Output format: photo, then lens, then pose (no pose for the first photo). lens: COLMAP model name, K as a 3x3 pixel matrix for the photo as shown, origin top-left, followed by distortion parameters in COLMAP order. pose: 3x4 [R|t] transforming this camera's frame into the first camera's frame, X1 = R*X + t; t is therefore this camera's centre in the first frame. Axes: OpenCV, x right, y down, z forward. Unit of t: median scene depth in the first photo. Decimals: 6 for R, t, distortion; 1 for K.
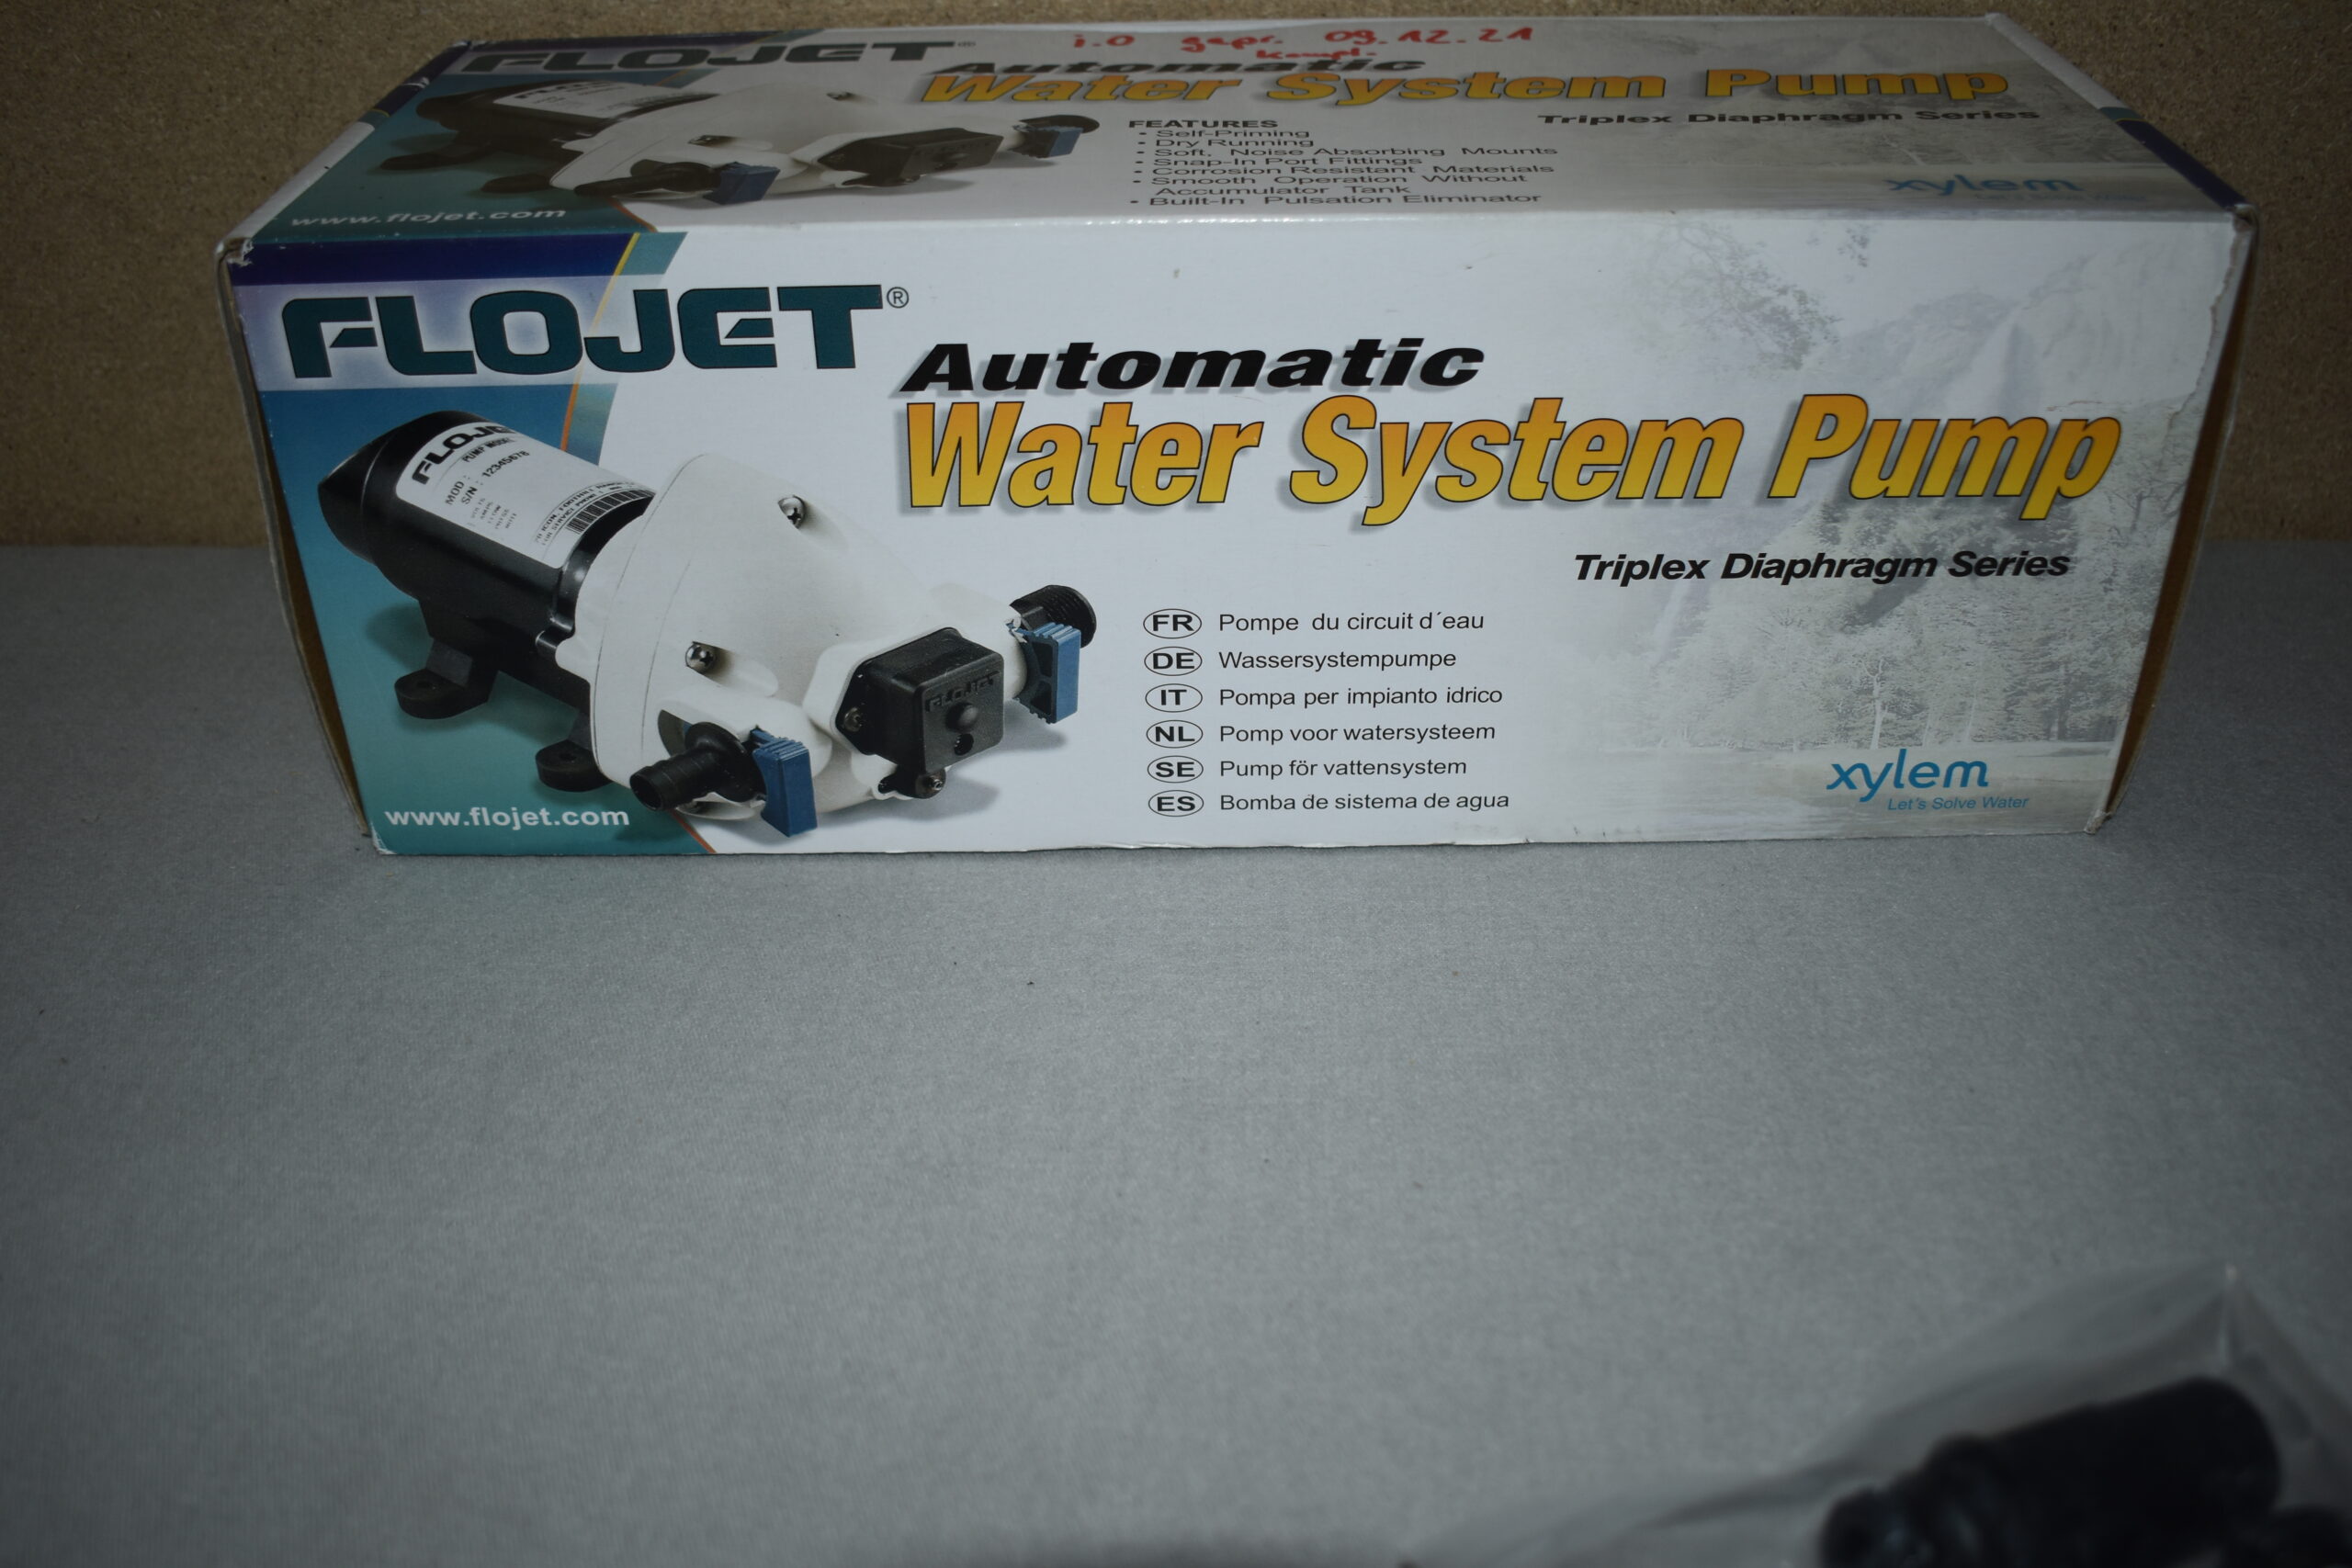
lens RADIAL K [[2166.4, 0, 1176.3], [0, 2166.4, 793.1], [0, 0, 1]] dist [-0.153810, 0.000000]
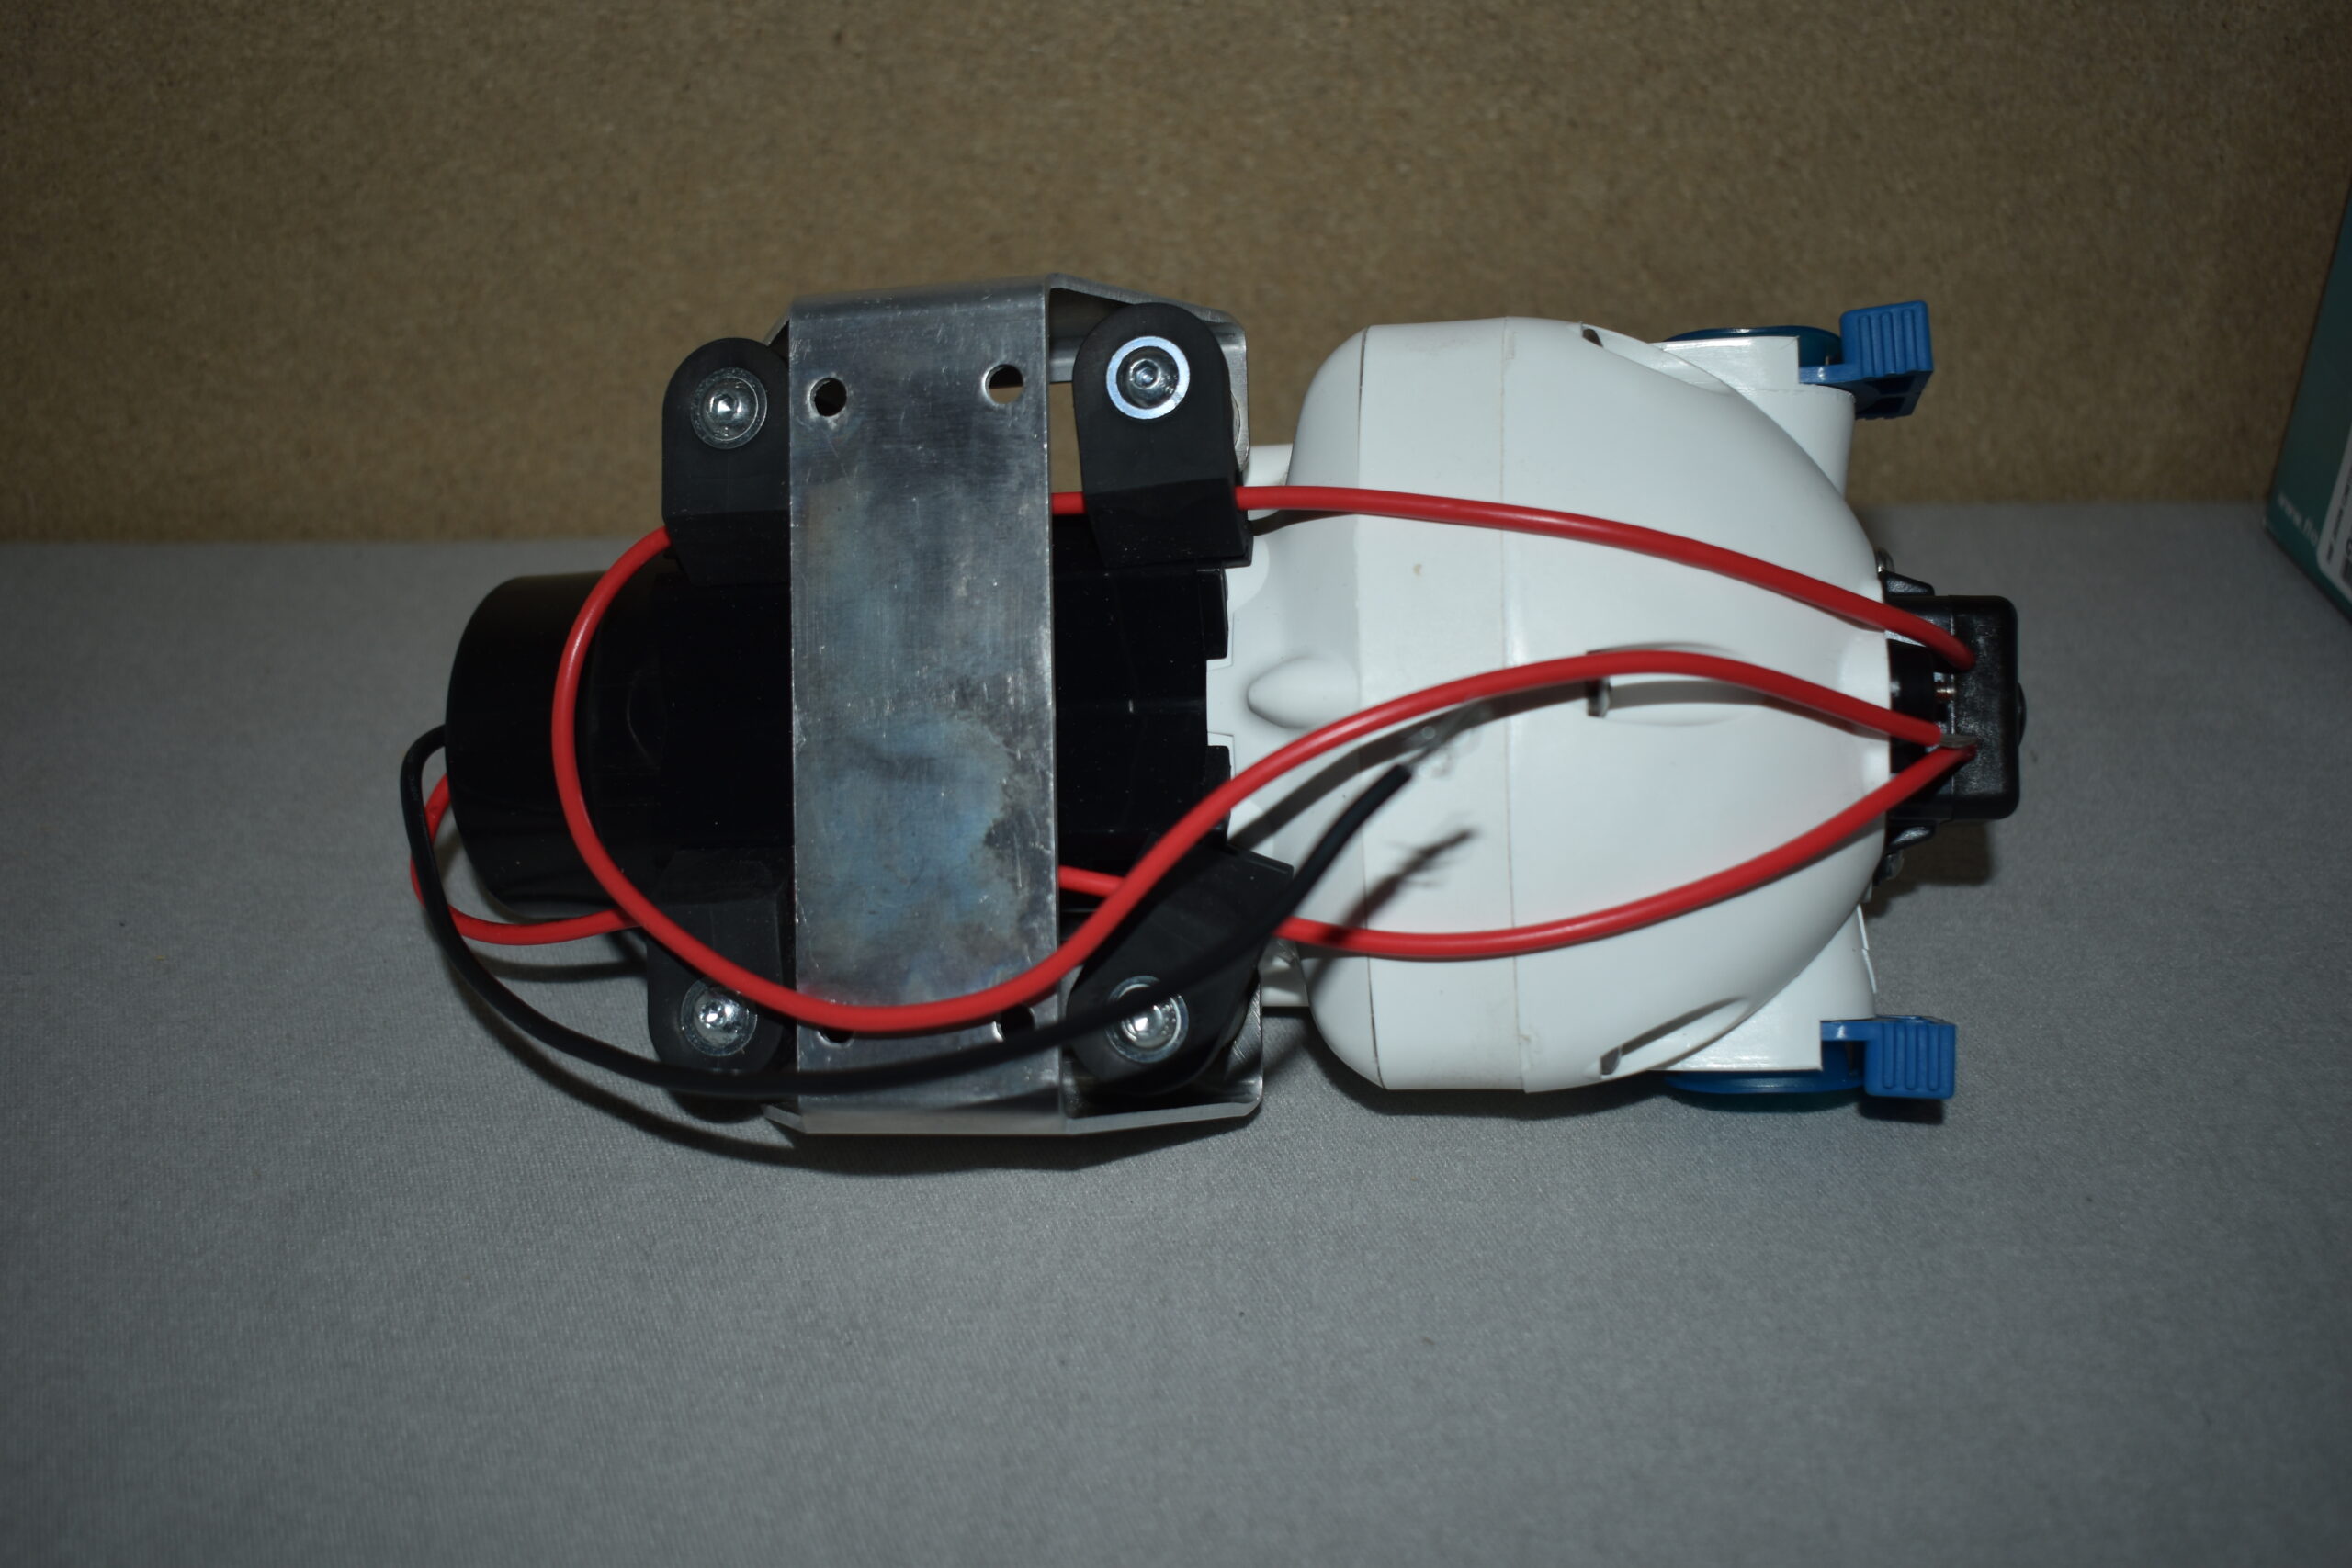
lens RADIAL K [[2299.5, 0, 1185.7], [0, 2299.5, 780.7], [0, 0, 1]] dist [-0.125213, 0.000000]
pose [[0.999067, -0.018051, 0.039231, -0.008729], [0.017210, 0.999617, 0.021683, -0.045307], [-0.039607, -0.020988, 0.998995, 0.129149]]
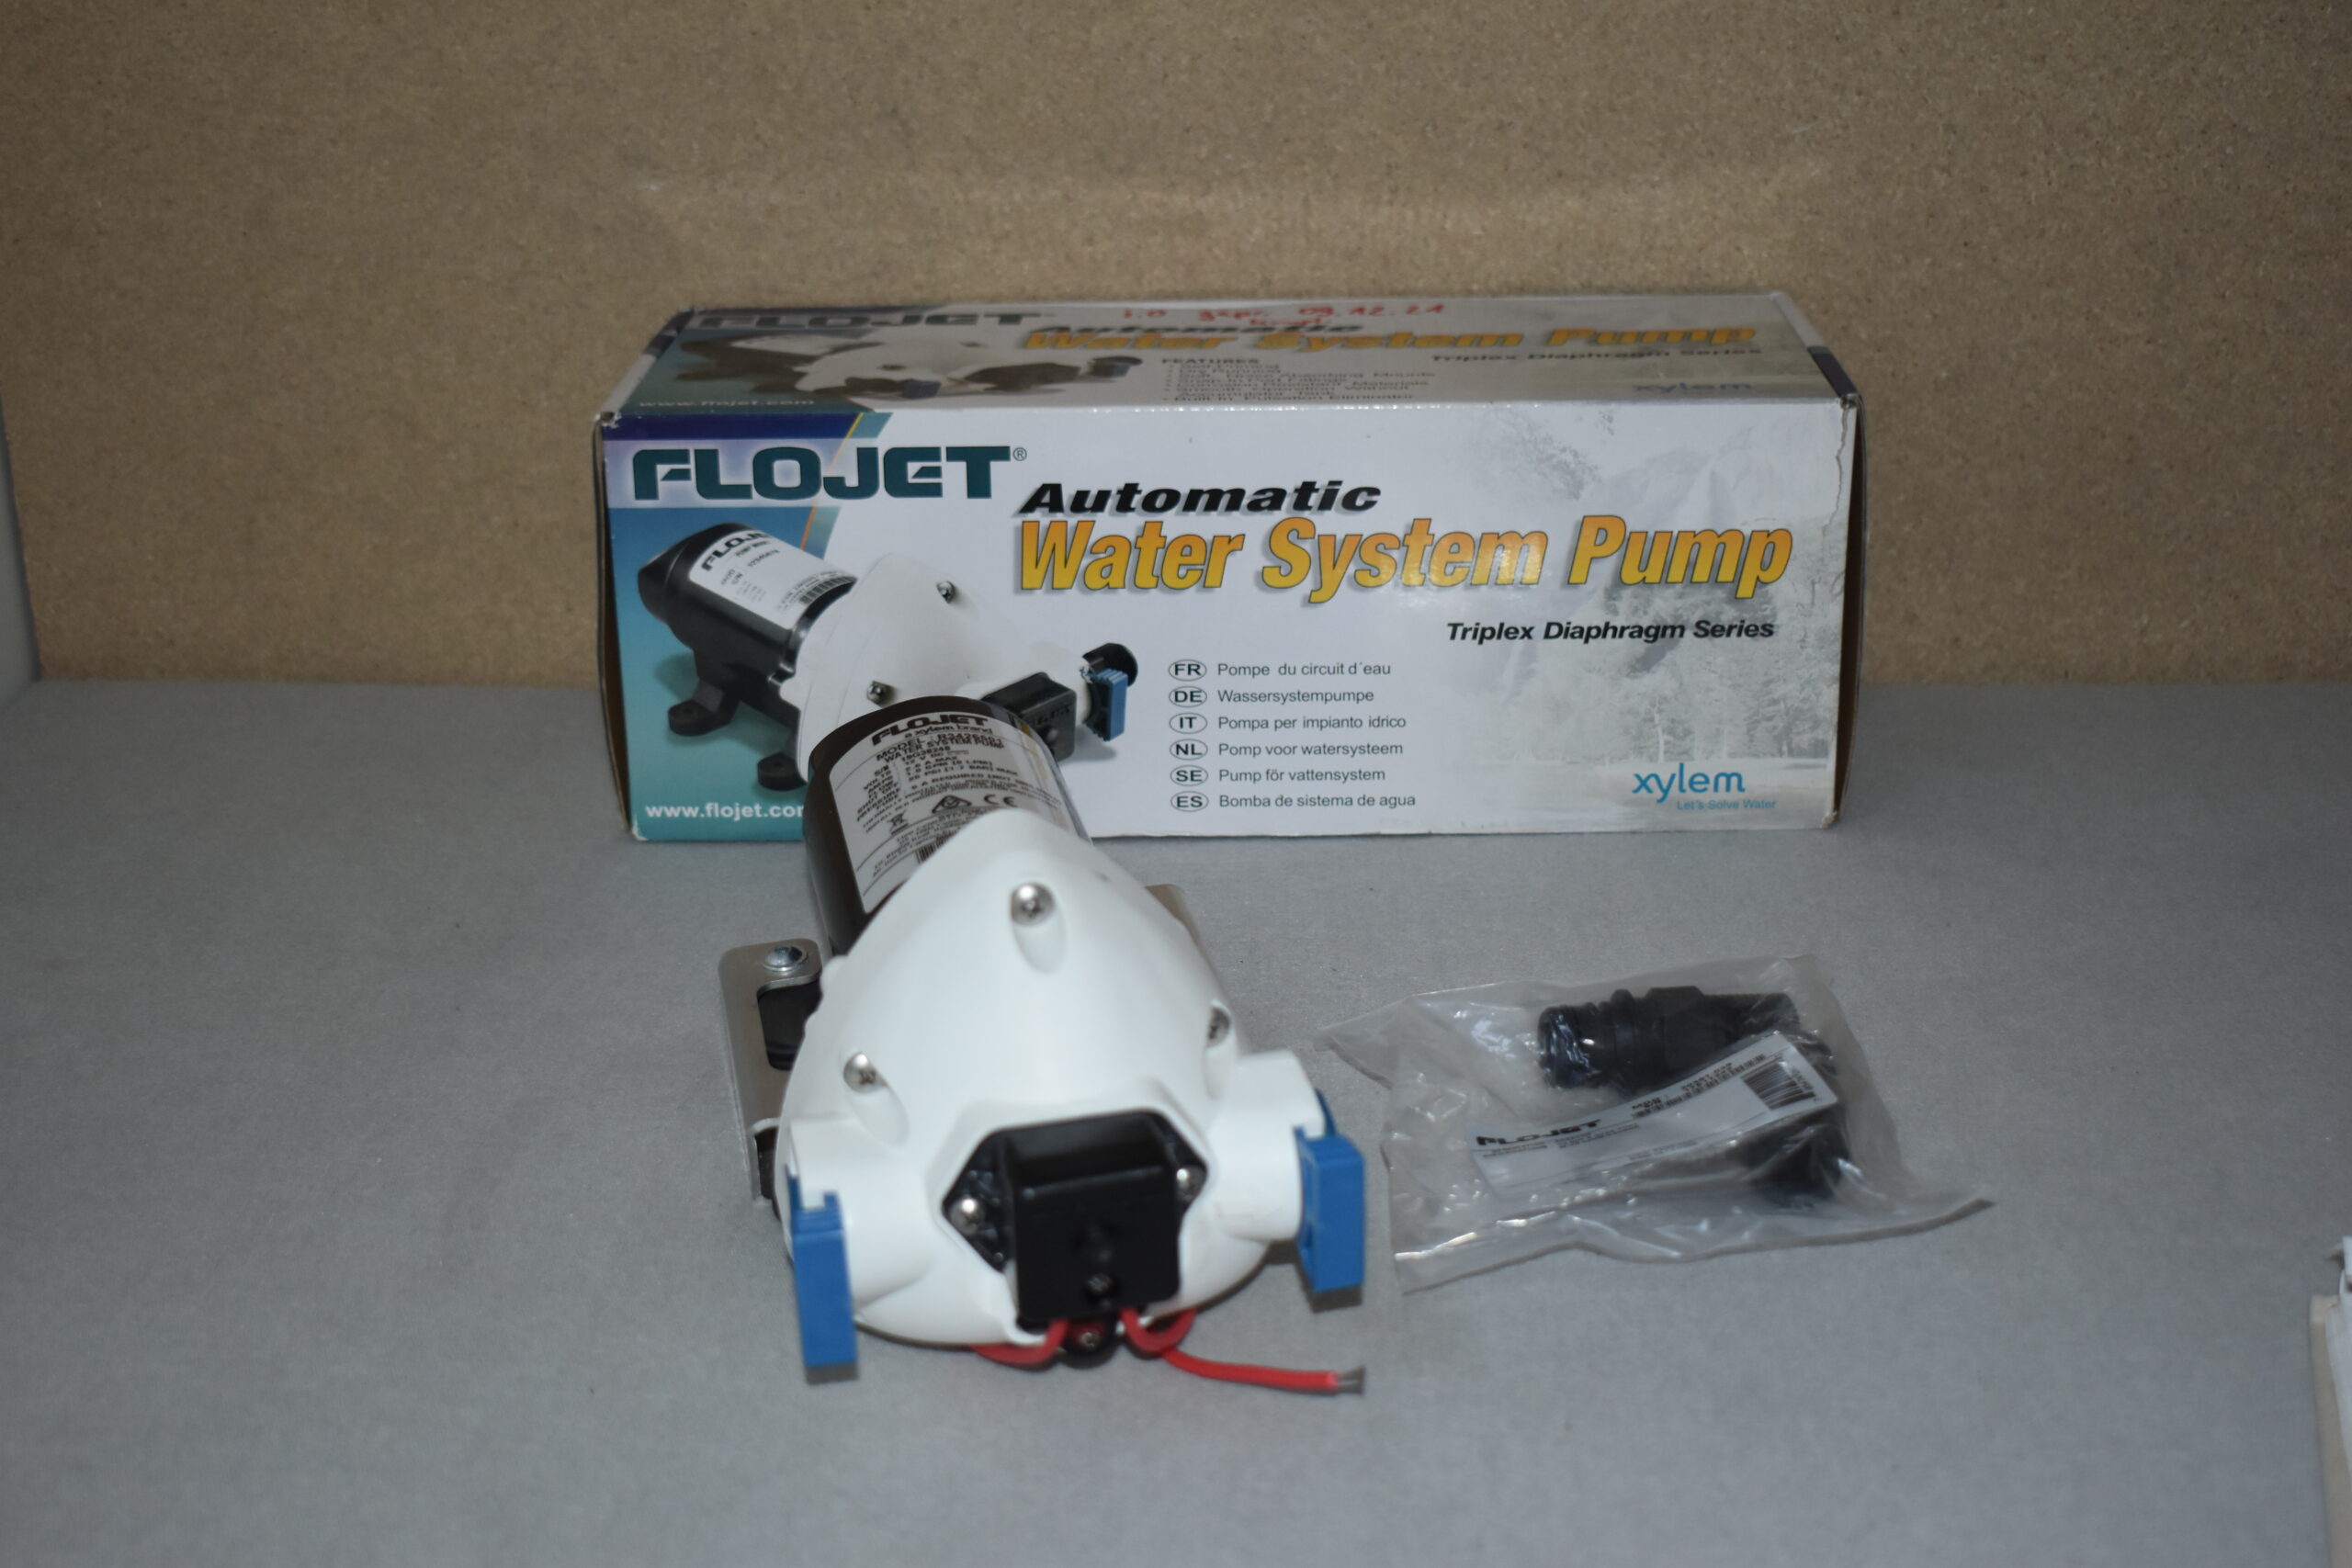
lens RADIAL K [[4001.7, 0, 1189.3], [0, 4001.7, 762.6], [0, 0, 1]] dist [-0.614554, 0.000000]
pose [[0.999912, 0.005562, -0.012048, 0.036348], [-0.008420, 0.967683, -0.252028, 0.746275], [0.010257, 0.252107, 0.967645, -1.841876]]
